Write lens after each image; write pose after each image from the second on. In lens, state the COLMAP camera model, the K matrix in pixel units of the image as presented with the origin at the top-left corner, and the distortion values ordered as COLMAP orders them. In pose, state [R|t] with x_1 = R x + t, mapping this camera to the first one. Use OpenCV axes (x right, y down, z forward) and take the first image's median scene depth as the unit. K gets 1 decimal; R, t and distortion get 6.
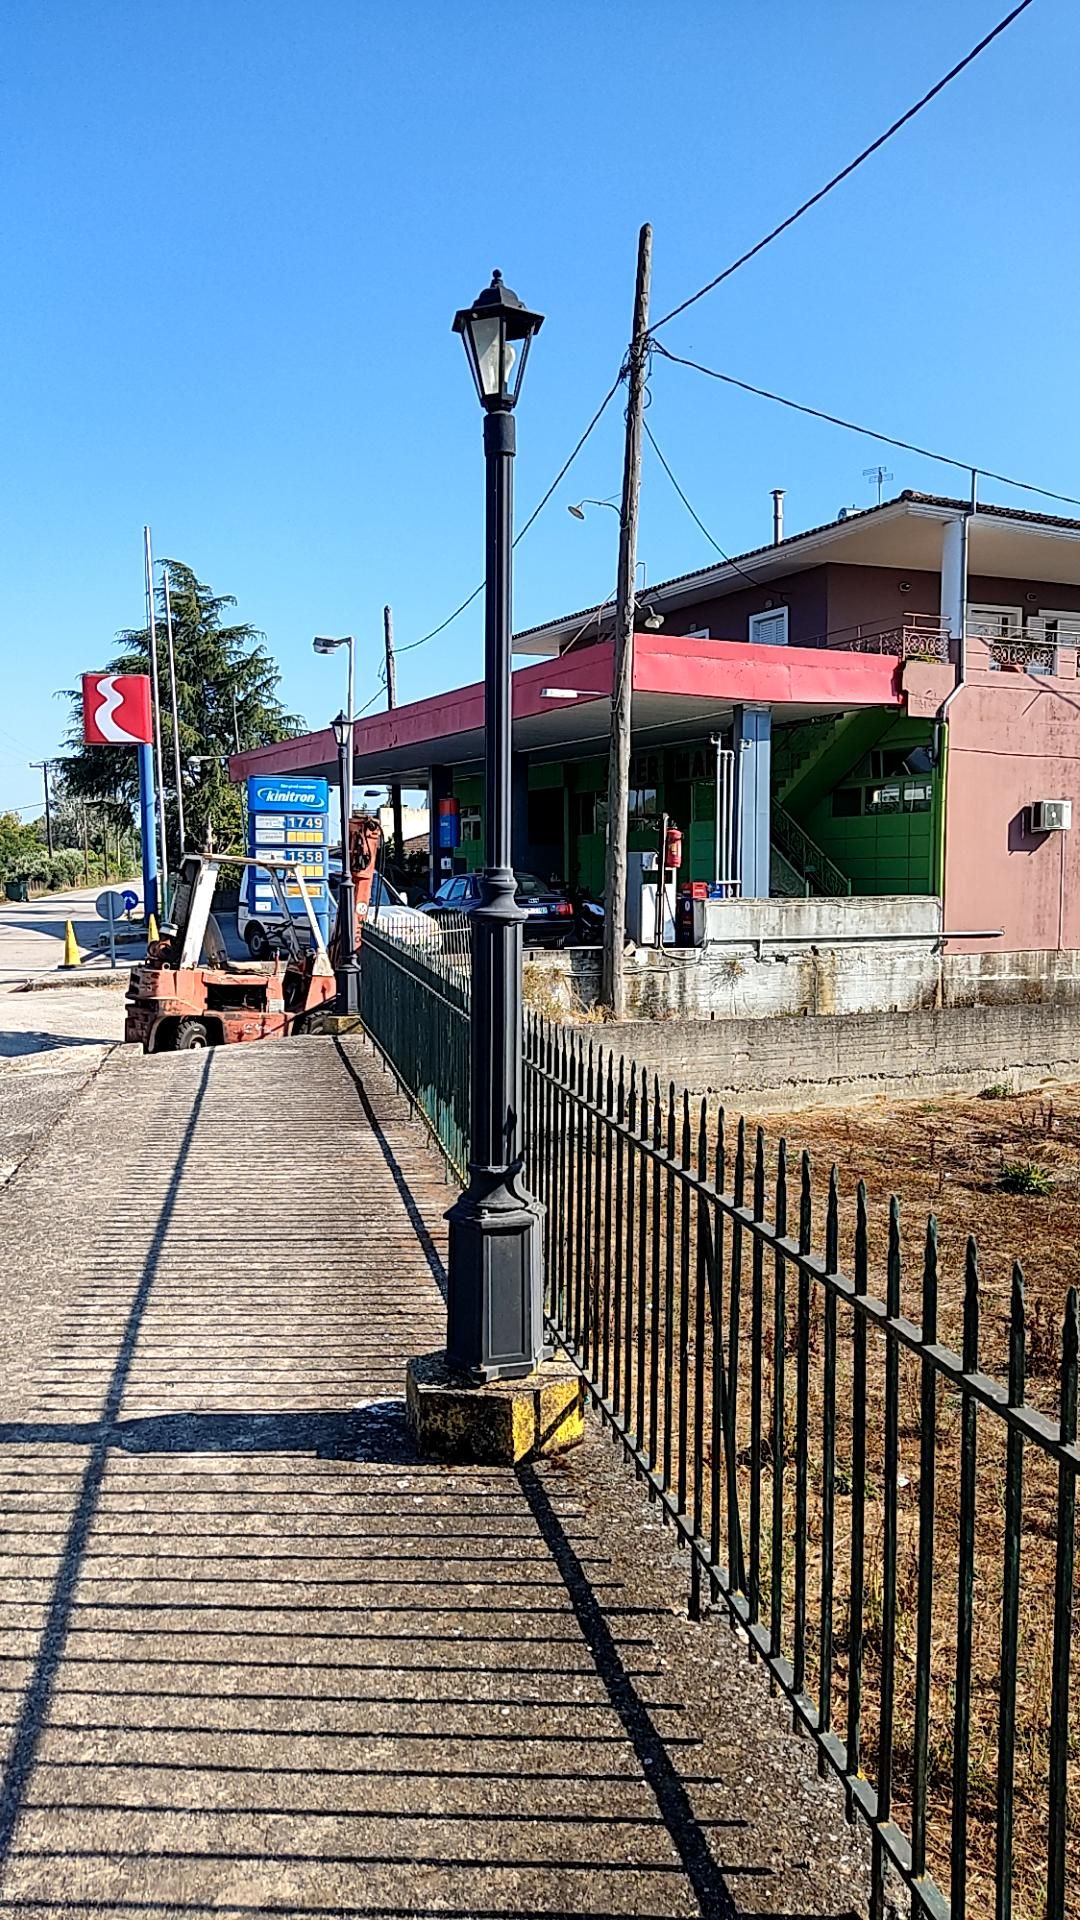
lens RADIAL K [[1464.6, 0, 529.4], [0, 1464.6, 976.7], [0, 0, 1]] dist [0.082038, -0.102270]
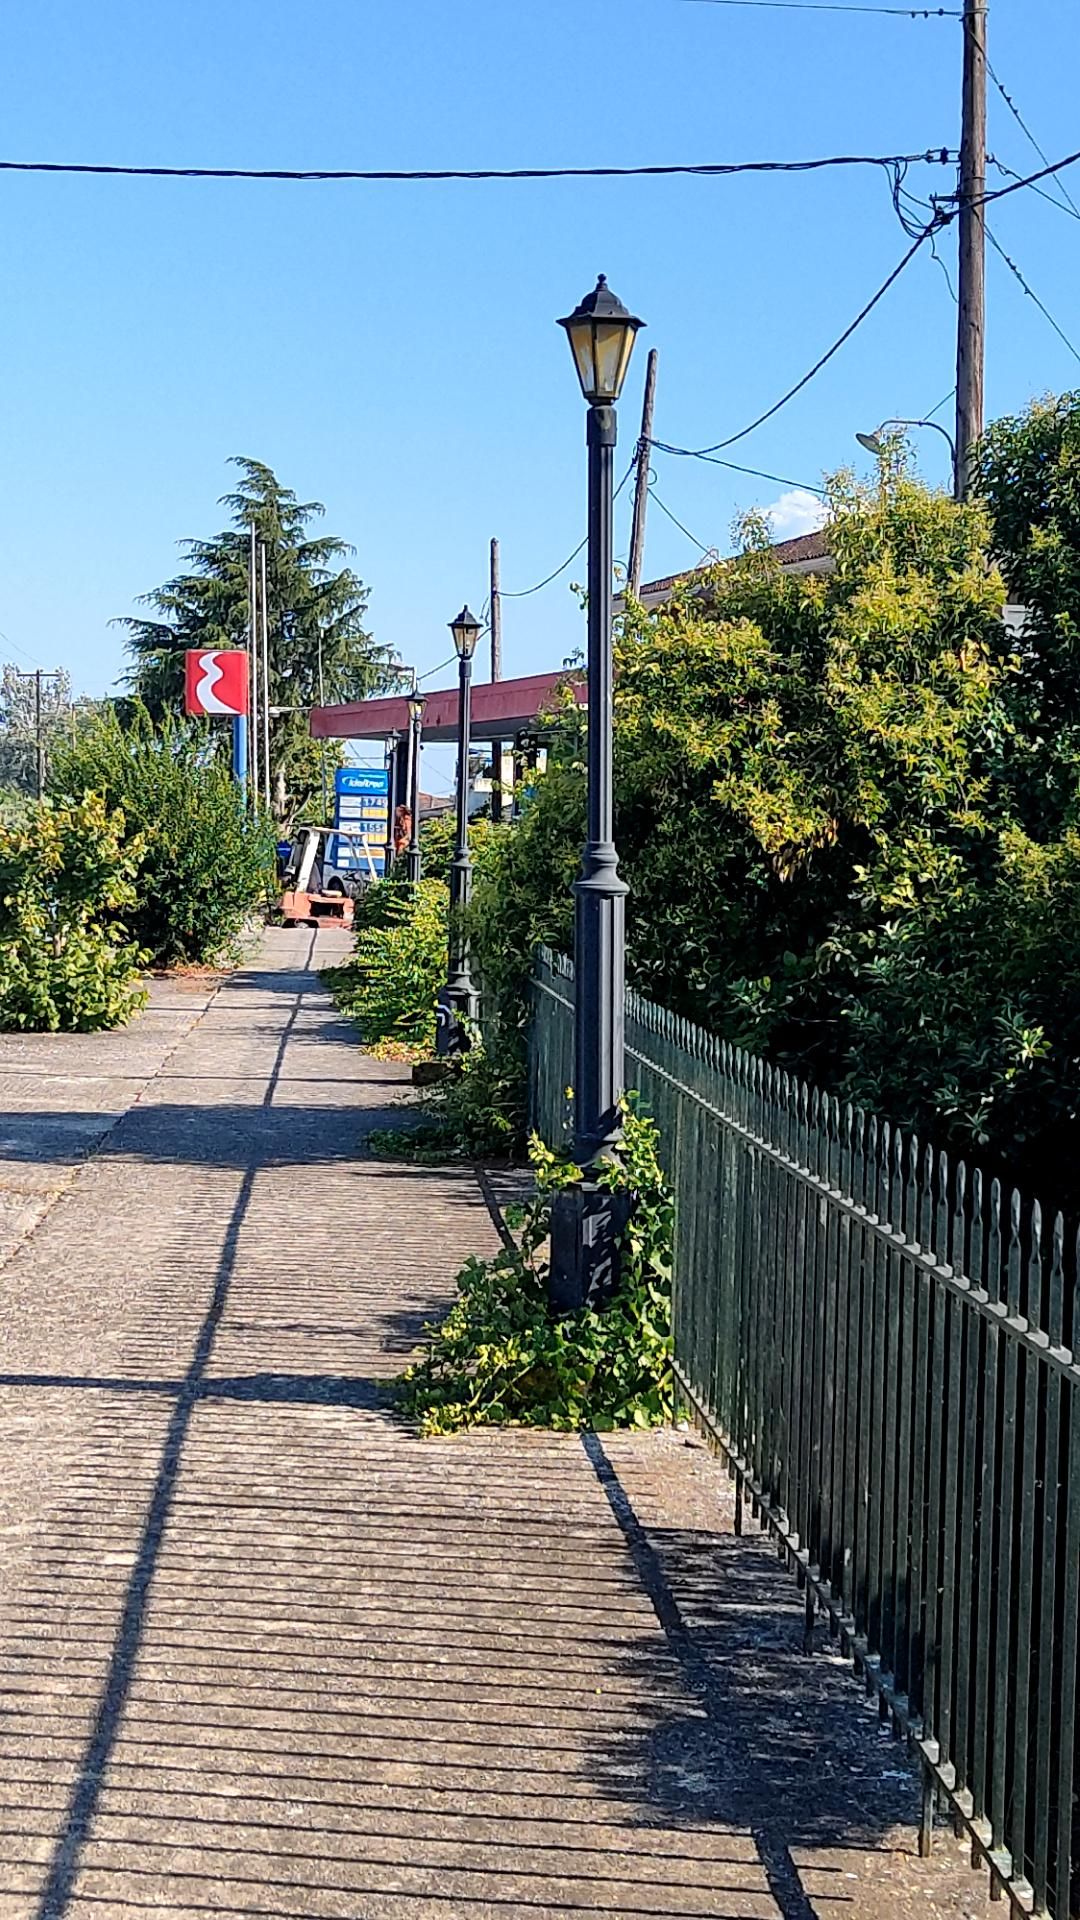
lens RADIAL K [[2779.4, 0, 532.2], [0, 2779.4, 1009.2], [0, 0, 1]] dist [0.074325, 0.000000]
pose [[0.993479, 0.034254, -0.108746, 0.236407], [-0.035603, 0.999311, -0.010489, 0.091849], [0.108312, 0.014293, 0.994014, -1.311595]]
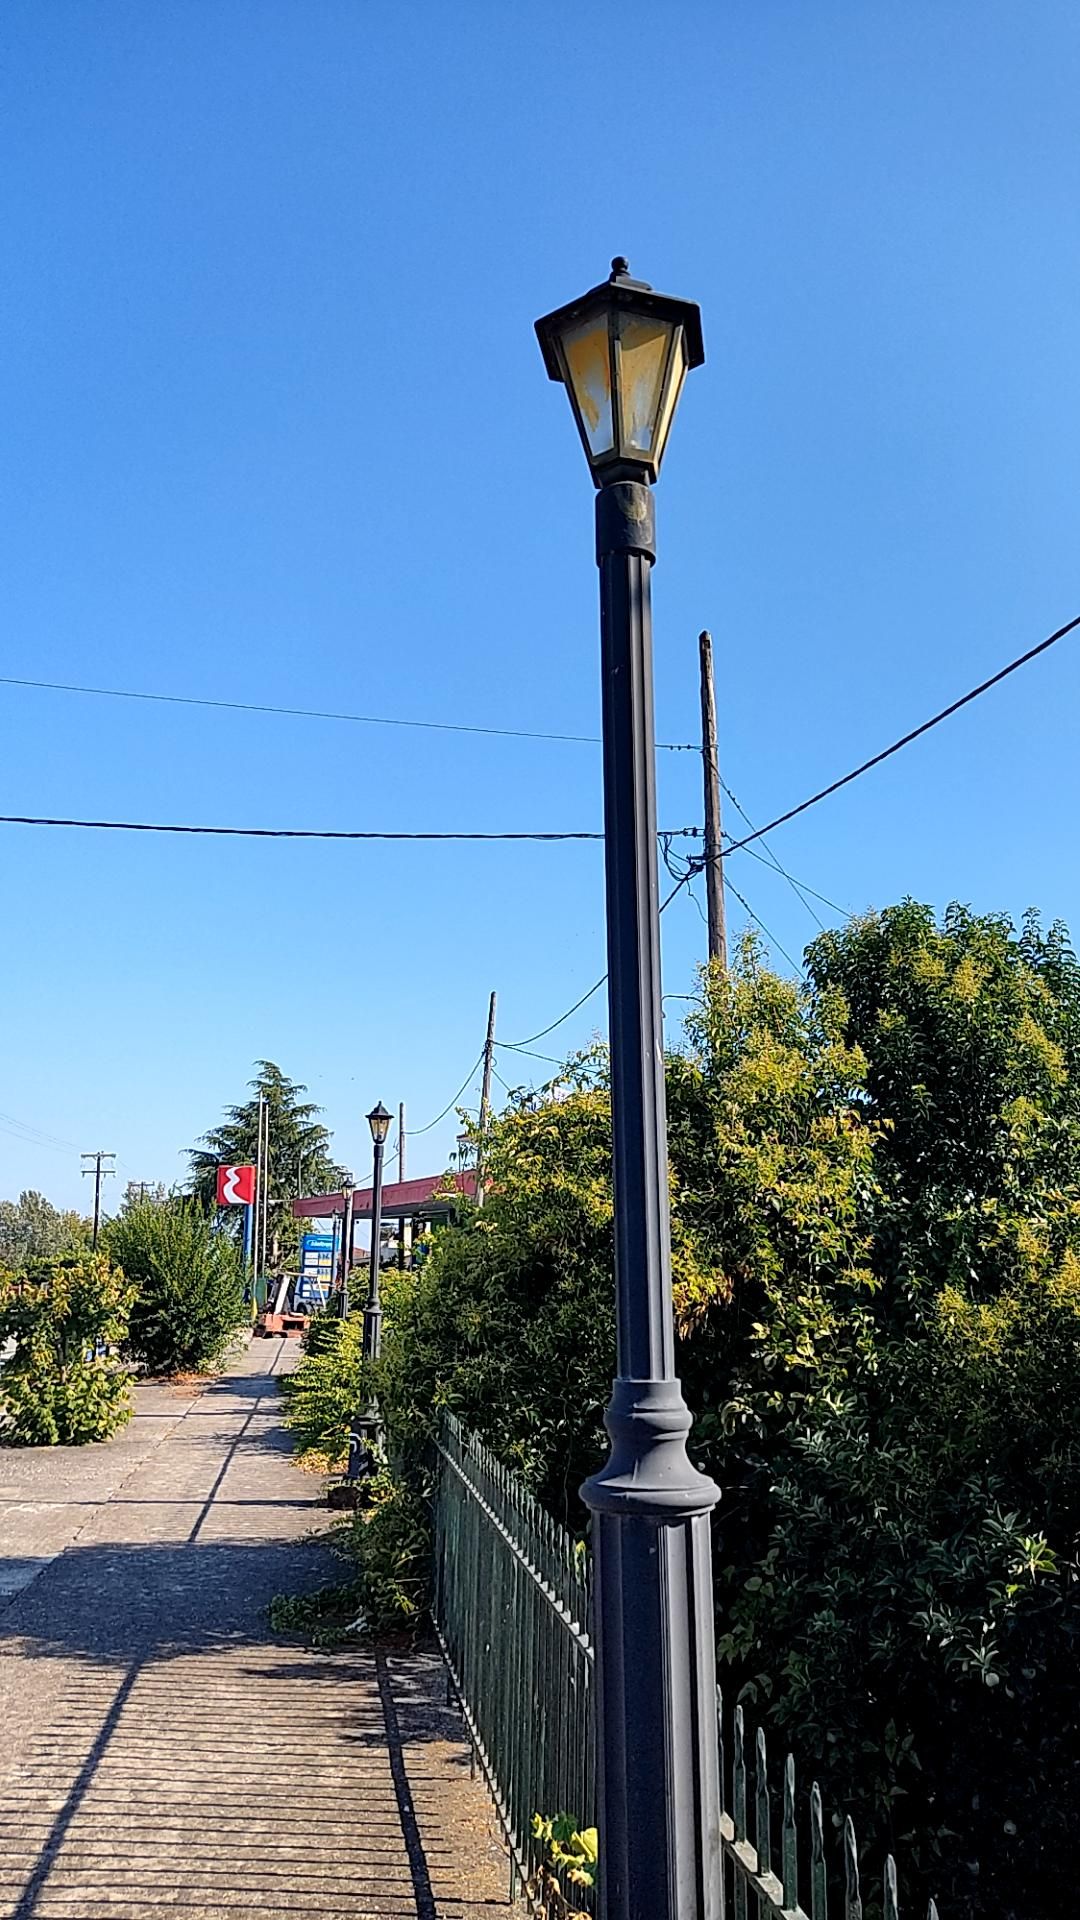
lens RADIAL K [[1464.6, 0, 533.0], [0, 1464.6, 952.0], [0, 0, 1]] dist [0.082038, -0.102270]
pose [[0.999204, 0.009402, -0.038779, 0.206905], [-0.020062, 0.958449, -0.284559, 0.070556], [0.034492, 0.285111, 0.957874, -1.080583]]
